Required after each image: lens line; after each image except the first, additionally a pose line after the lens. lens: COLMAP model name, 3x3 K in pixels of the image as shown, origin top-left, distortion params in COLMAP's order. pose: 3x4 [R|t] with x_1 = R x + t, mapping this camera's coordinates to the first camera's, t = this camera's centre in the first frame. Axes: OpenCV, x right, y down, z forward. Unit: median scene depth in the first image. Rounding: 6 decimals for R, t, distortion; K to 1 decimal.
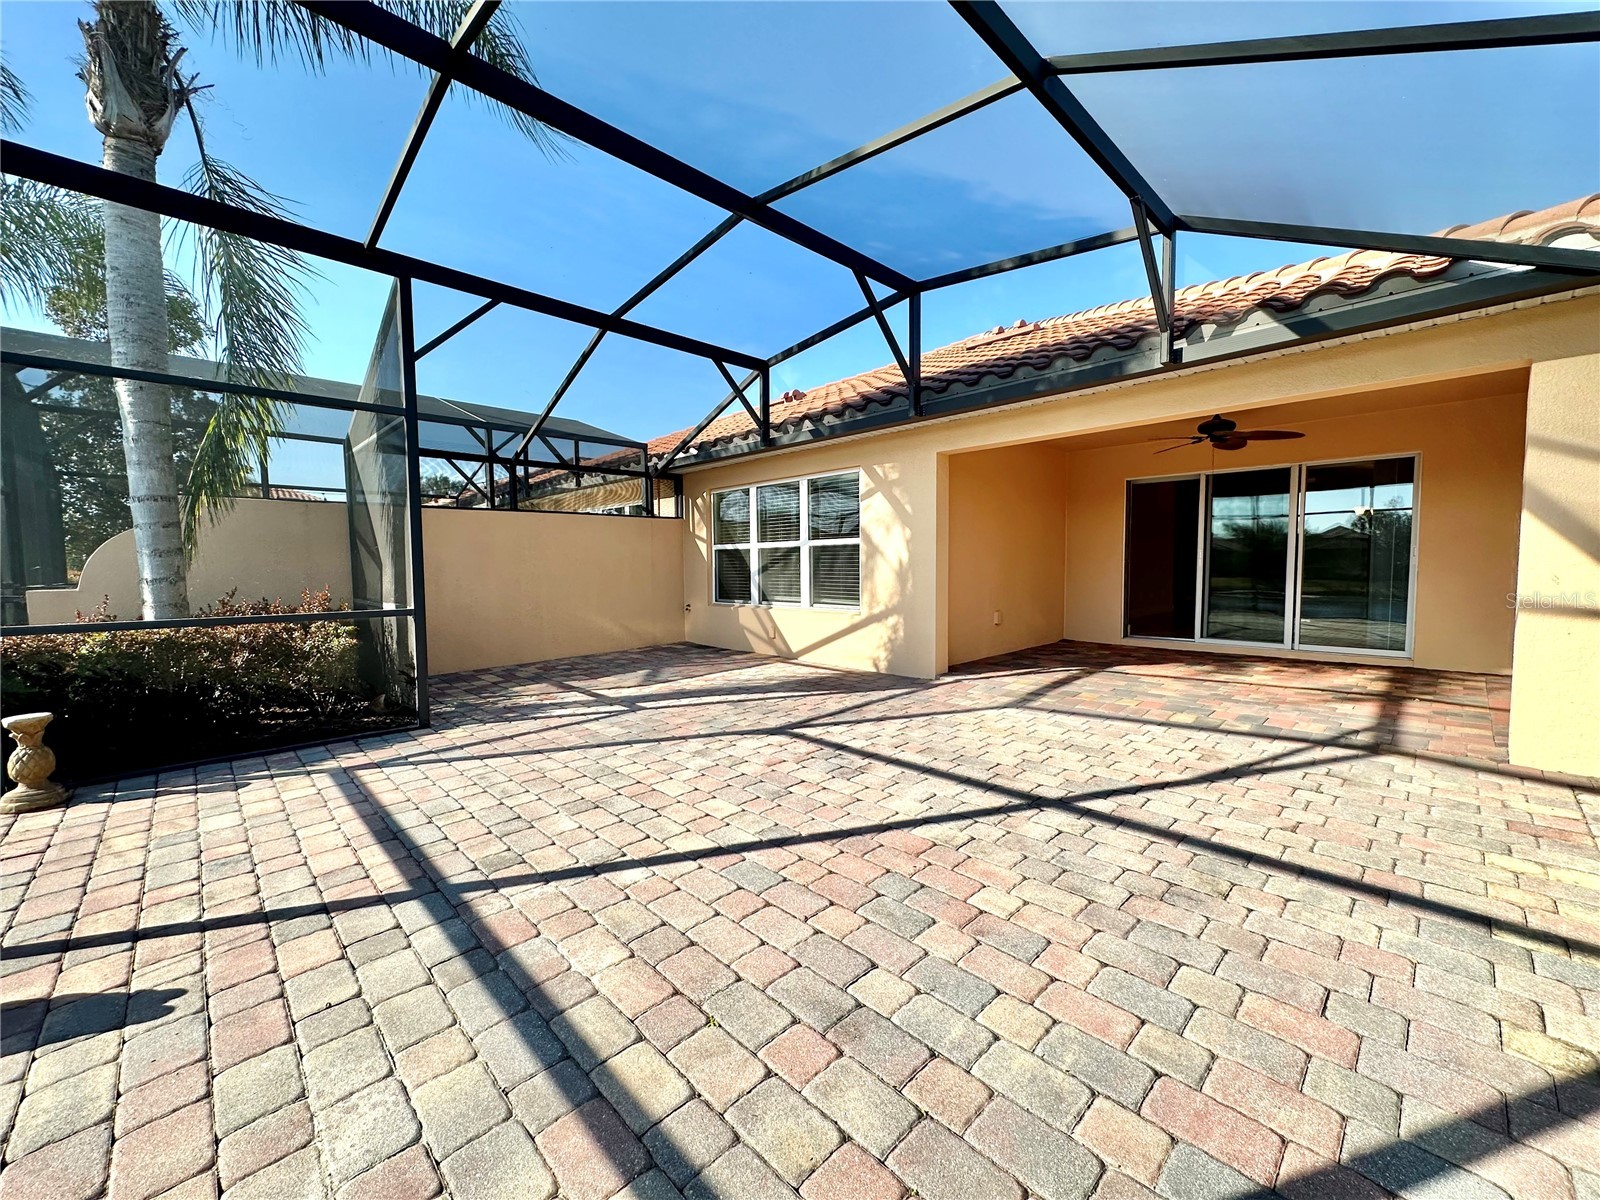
lens RADIAL K [[639.9, 0, 808.3], [0, 639.9, 585.8], [0, 0, 1]] dist [-0.002236, 0.000520]
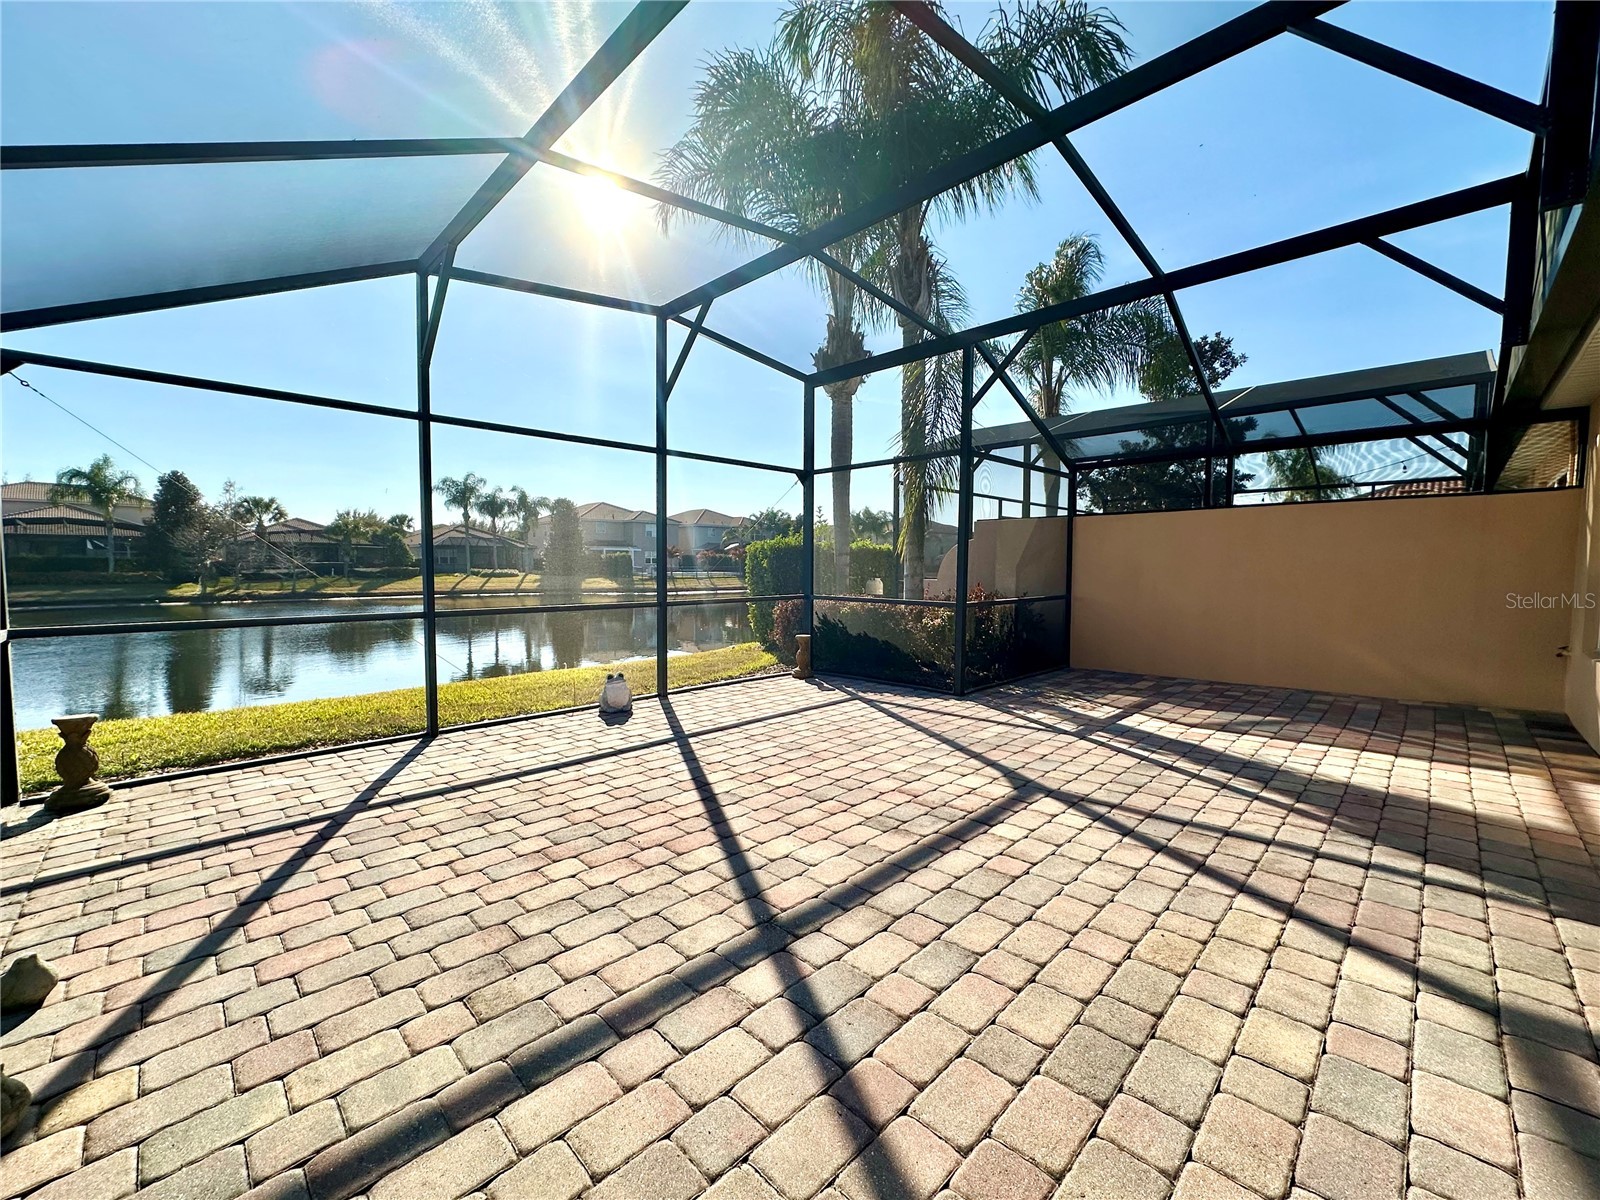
lens RADIAL K [[639.9, 0, 810.9], [0, 639.9, 611.7], [0, 0, 1]] dist [-0.002236, 0.000520]
pose [[0.017391, 0.081368, -0.996532, 0.737011], [-0.036433, 0.996073, 0.080695, -0.046500], [0.999185, 0.034904, 0.020287, 0.724468]]
